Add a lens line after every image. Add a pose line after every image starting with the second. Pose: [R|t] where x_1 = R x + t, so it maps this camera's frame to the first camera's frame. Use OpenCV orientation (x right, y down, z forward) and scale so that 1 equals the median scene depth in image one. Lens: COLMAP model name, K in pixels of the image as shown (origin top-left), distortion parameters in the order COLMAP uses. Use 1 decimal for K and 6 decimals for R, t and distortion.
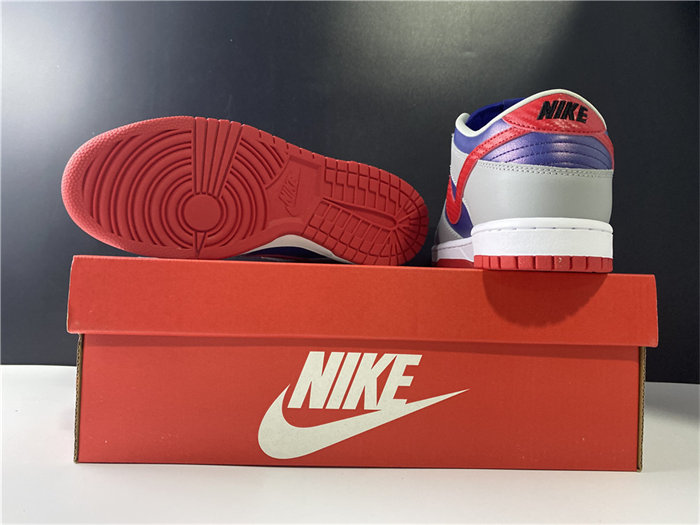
lens RADIAL K [[527.8, 0, 346.5], [0, 527.8, 268.6], [0, 0, 1]] dist [-0.002514, 0.002178]
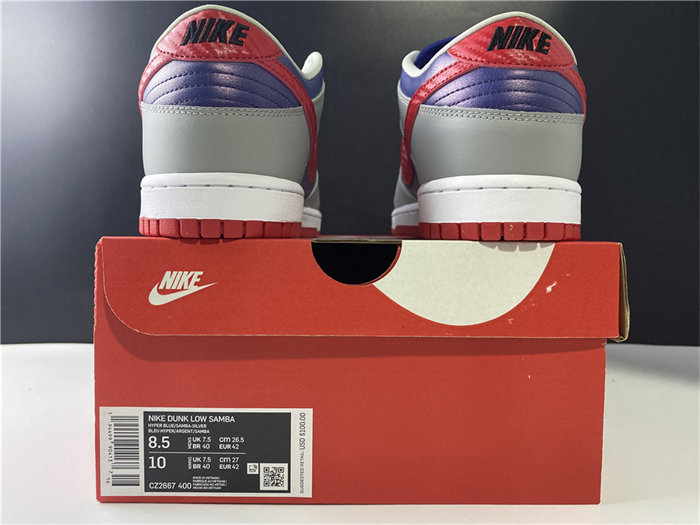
lens RADIAL K [[527.8, 0, 348.0], [0, 527.8, 262.9], [0, 0, 1]] dist [-0.002514, 0.002178]
pose [[0.999944, -0.009950, 0.003571, 0.144235], [0.009720, 0.998192, 0.059312, -0.011899], [-0.004155, -0.059274, 0.998233, 0.186031]]
